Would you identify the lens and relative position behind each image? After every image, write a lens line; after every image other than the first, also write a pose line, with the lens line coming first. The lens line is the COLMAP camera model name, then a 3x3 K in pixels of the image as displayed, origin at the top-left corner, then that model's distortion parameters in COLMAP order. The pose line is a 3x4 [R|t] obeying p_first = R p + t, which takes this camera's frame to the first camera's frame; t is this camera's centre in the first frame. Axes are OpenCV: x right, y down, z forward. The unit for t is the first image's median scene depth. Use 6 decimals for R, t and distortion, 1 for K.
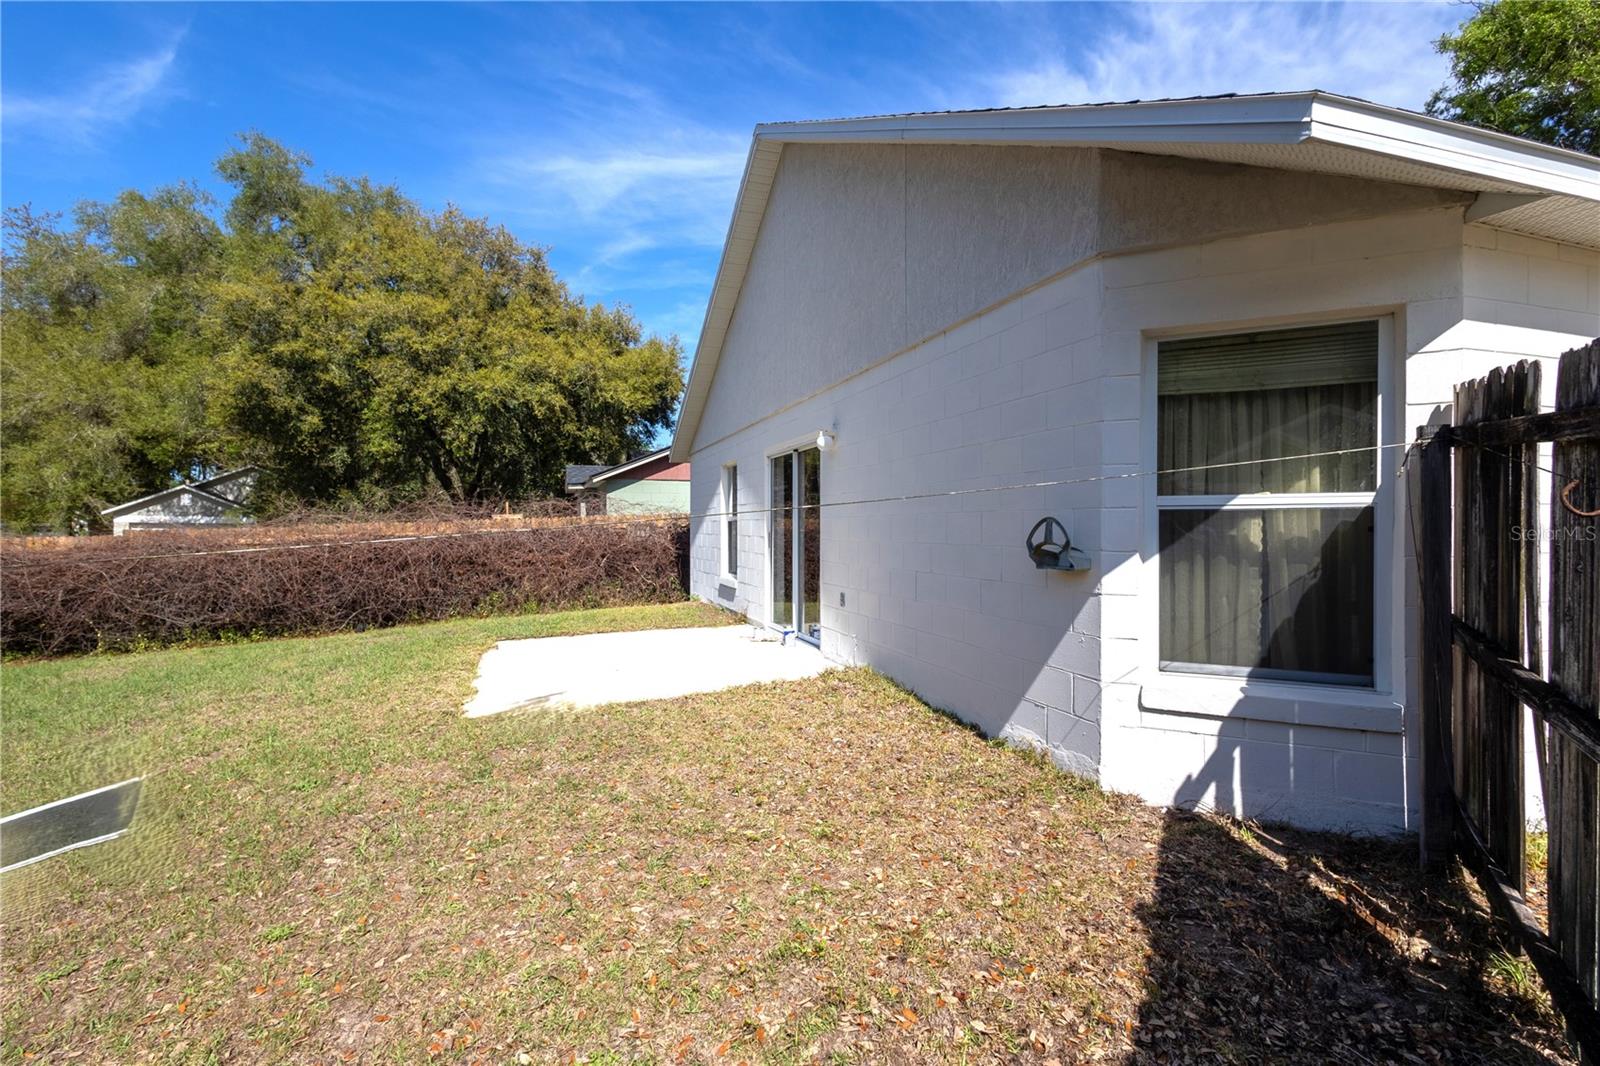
lens RADIAL K [[728.2, 0, 800.1], [0, 728.2, 525.6], [0, 0, 1]] dist [-0.001070, -0.000248]
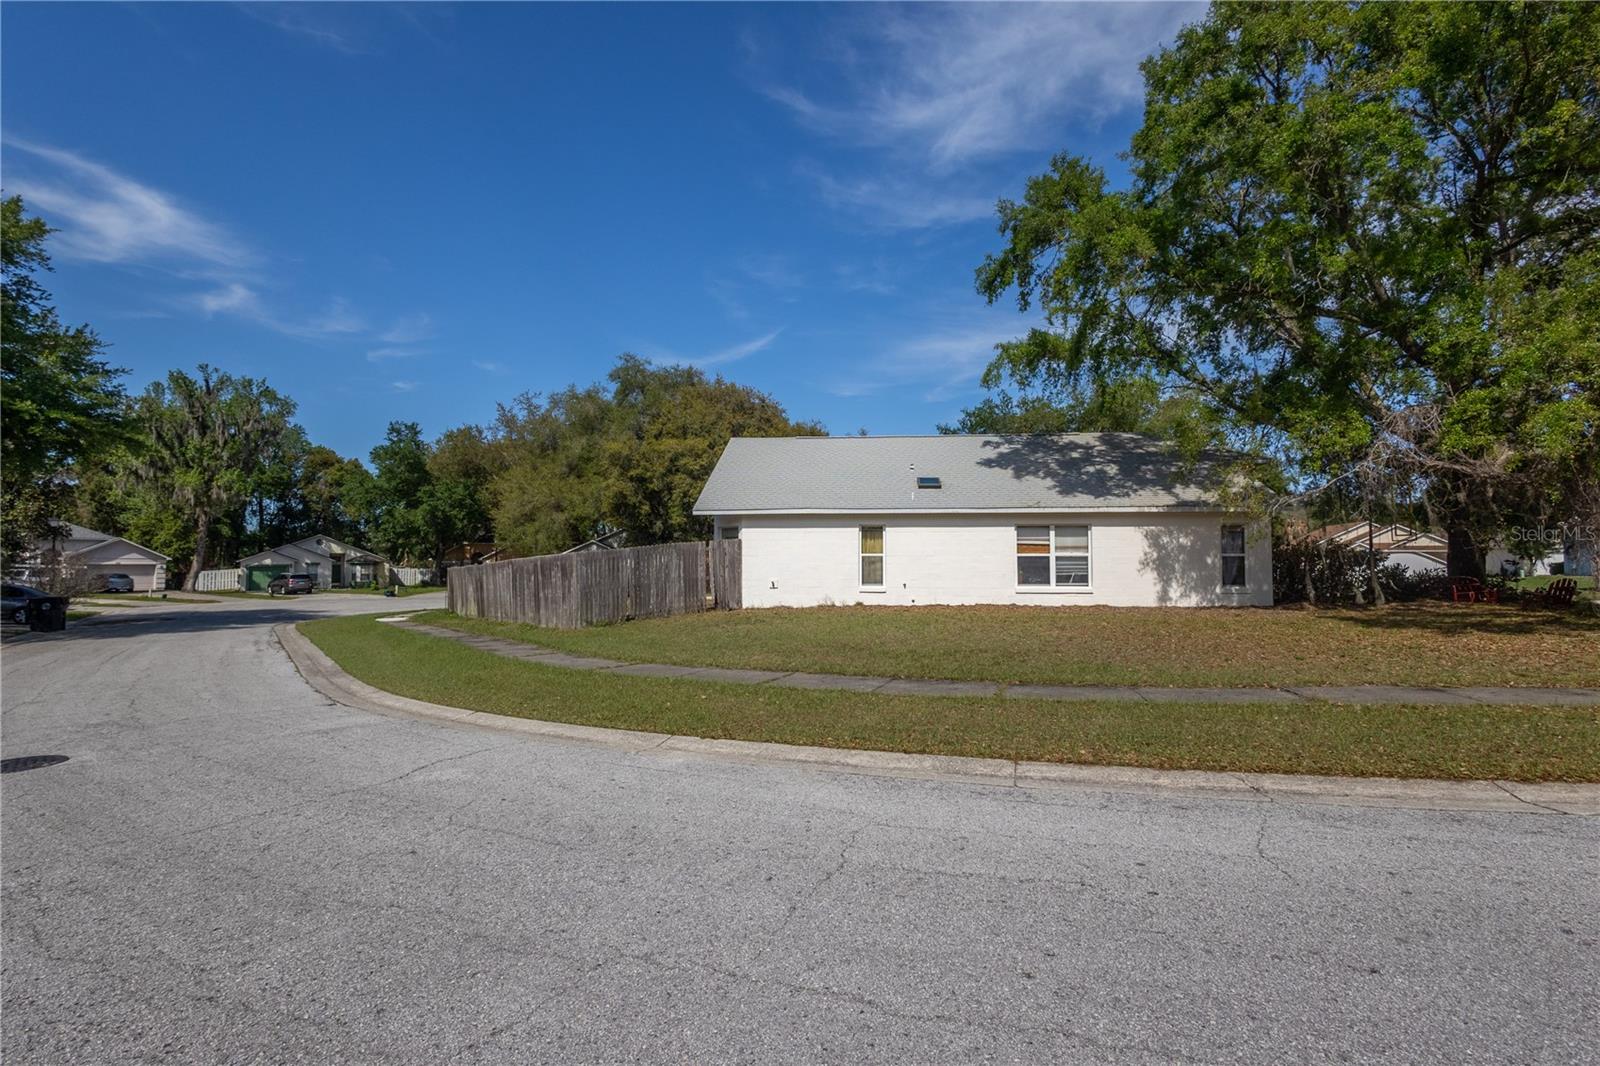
lens RADIAL K [[737.6, 0, 800.1], [0, 737.6, 539.9], [0, 0, 1]] dist [-0.001020, -0.000032]
pose [[0.908445, -0.013996, -0.417769, 0.502561], [-0.000125, 0.999430, -0.033755, 0.004243], [0.418004, 0.030717, 0.907926, -0.583174]]
